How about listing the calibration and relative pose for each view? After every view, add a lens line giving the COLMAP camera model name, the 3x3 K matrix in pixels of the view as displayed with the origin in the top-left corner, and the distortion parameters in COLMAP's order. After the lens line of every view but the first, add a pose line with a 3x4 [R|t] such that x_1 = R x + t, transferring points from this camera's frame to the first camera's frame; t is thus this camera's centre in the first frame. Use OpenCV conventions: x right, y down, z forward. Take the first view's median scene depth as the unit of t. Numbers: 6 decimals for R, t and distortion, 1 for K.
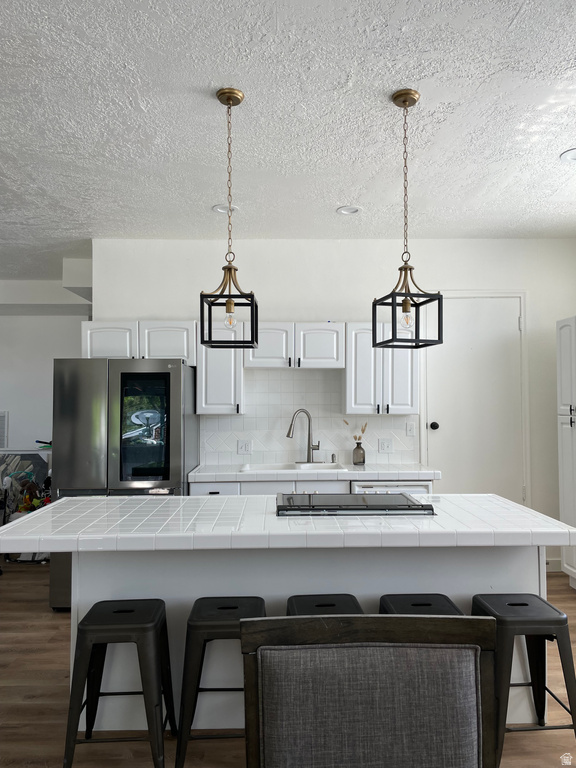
lens RADIAL K [[567.6, 0, 288.0], [0, 567.6, 384.0], [0, 0, 1]] dist [0.104908, -0.142939]
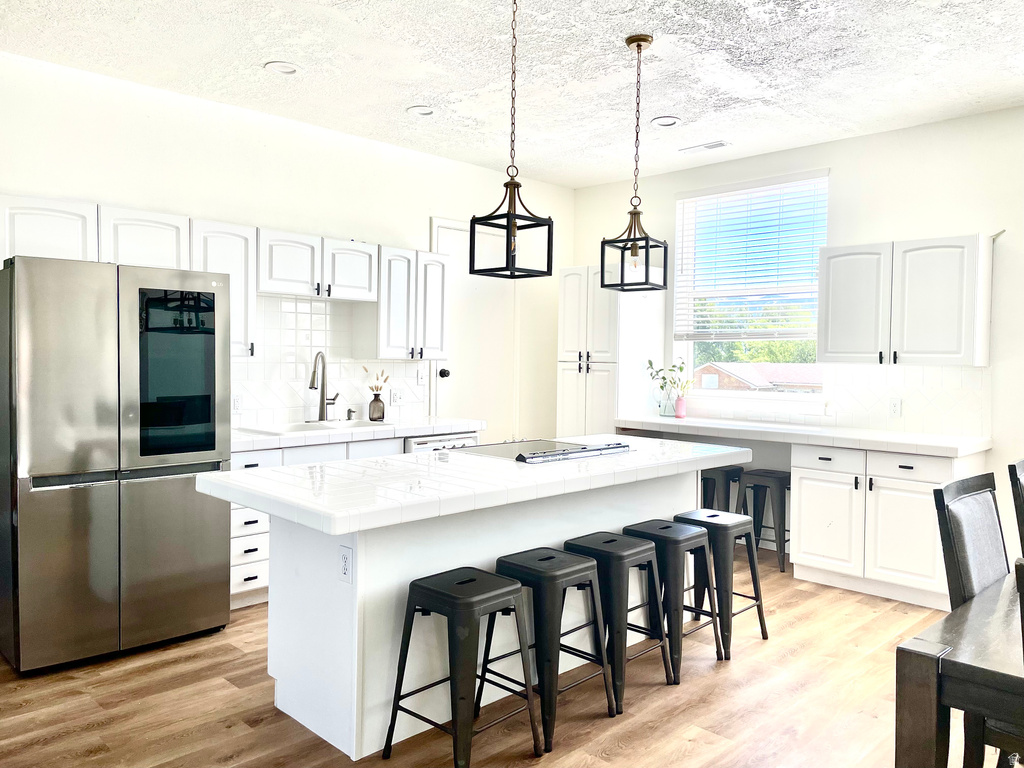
lens RADIAL K [[756.8, 0, 512.0], [0, 756.8, 384.0], [0, 0, 1]] dist [0.104908, -0.142939]
pose [[0.730227, -0.011894, 0.683101, -0.709191], [-0.039285, 0.997463, 0.059362, 0.024020], [-0.682074, -0.070183, 0.727908, 0.110707]]
